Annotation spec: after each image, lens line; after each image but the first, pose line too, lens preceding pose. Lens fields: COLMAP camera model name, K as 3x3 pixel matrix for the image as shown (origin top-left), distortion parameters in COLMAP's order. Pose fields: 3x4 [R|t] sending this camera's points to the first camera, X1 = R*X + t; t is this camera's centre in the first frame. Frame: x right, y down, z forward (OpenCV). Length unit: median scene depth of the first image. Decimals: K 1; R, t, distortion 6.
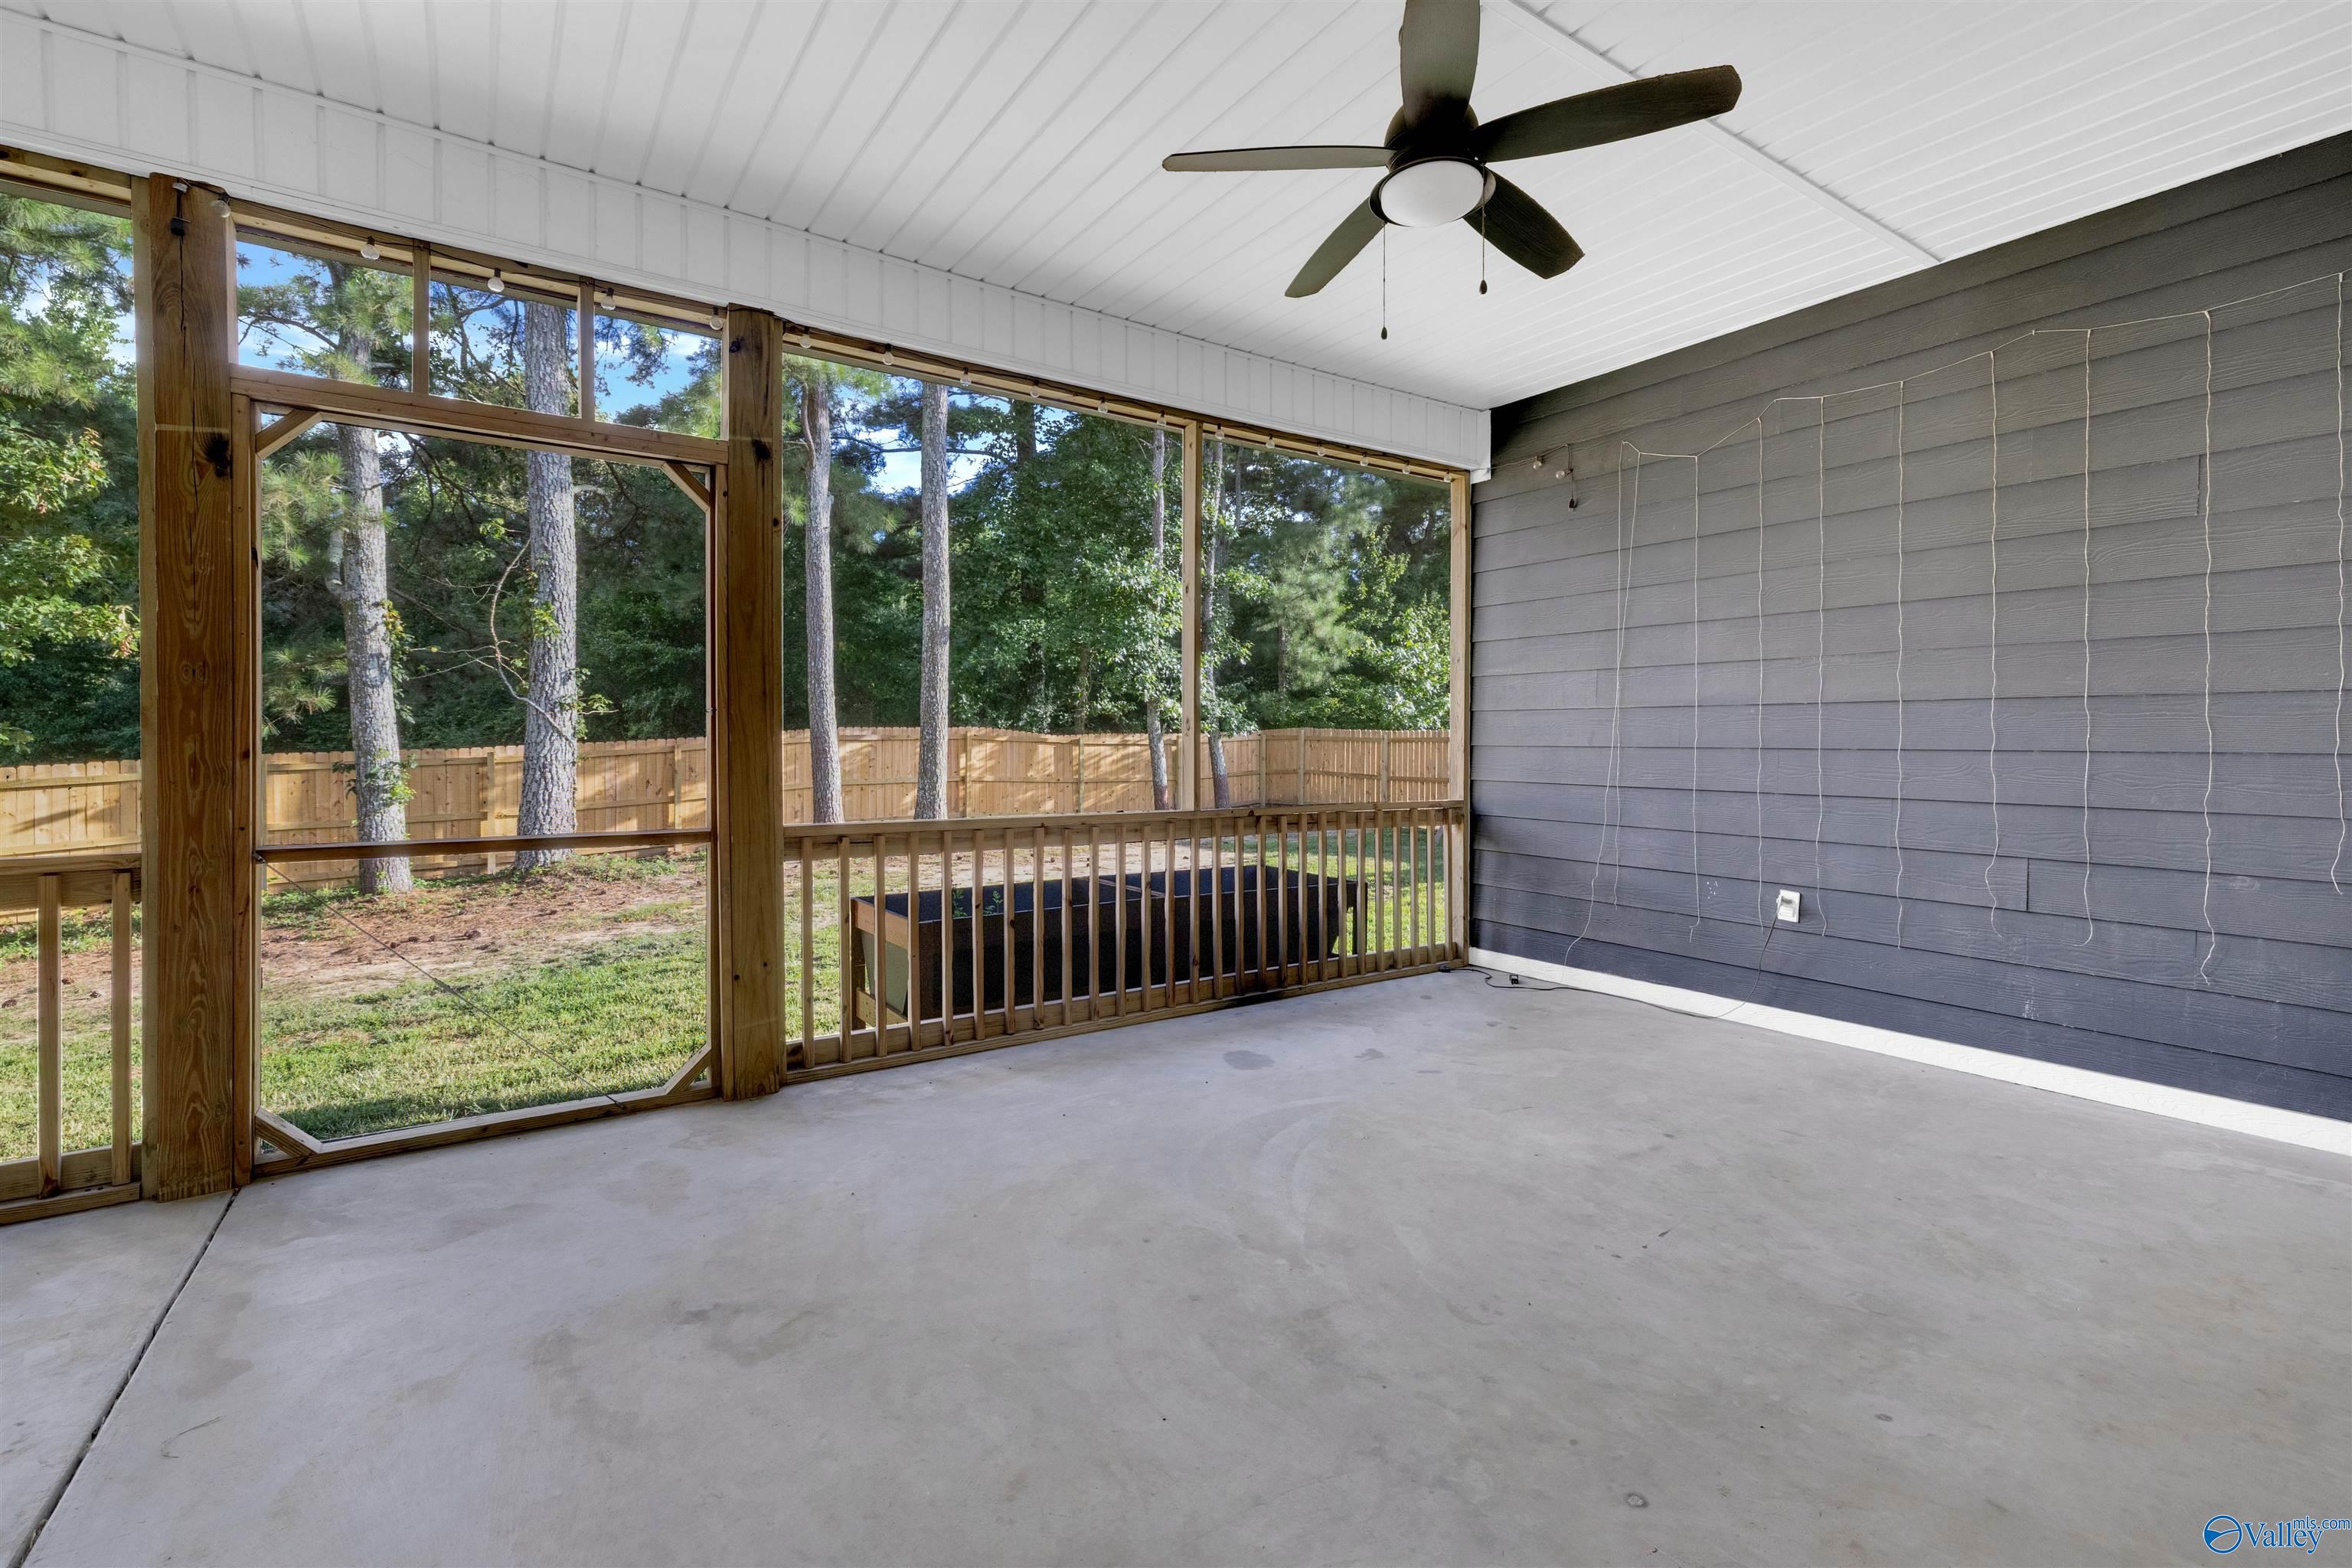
lens RADIAL K [[1025.4, 0, 1152.2], [0, 1025.4, 737.3], [0, 0, 1]] dist [0.003839, -0.000304]
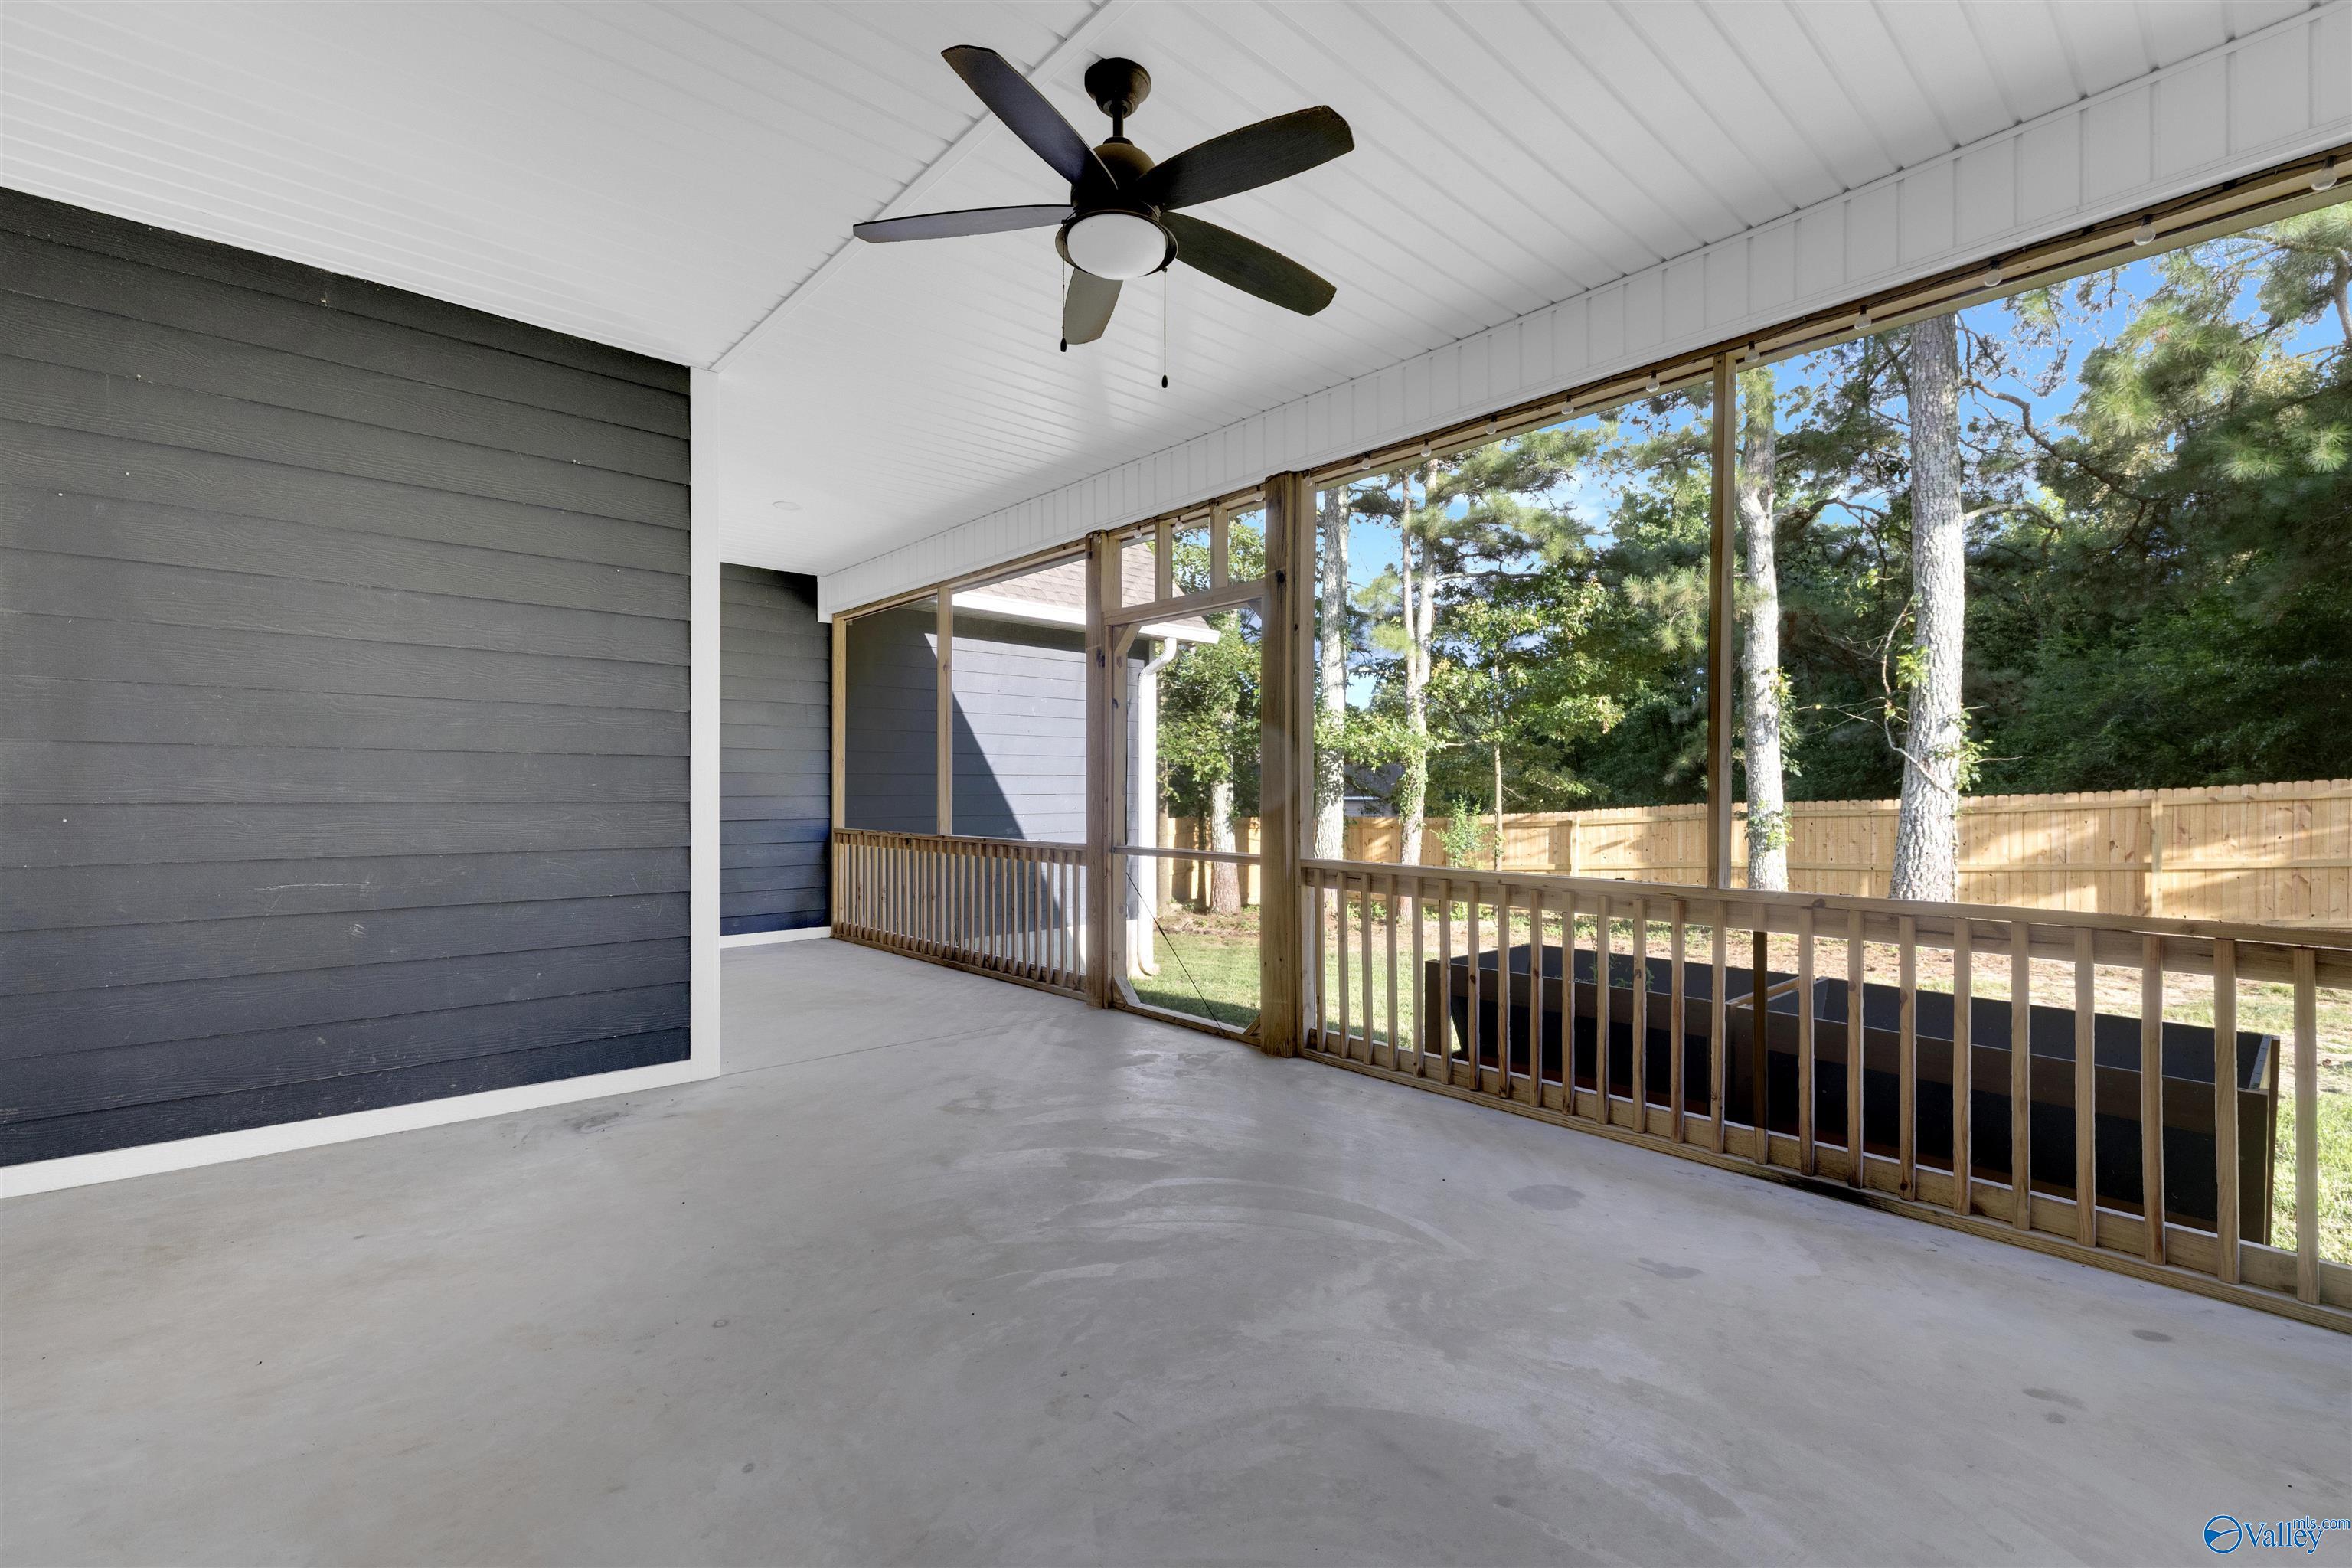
lens RADIAL K [[1025.4, 0, 1174.6], [0, 1025.4, 787.8], [0, 0, 1]] dist [0.003839, -0.000304]
pose [[0.140361, -0.004165, -0.990092, 0.277354], [0.003448, 0.999987, -0.003718, 0.000371], [0.990094, -0.002892, 0.140374, 0.200149]]
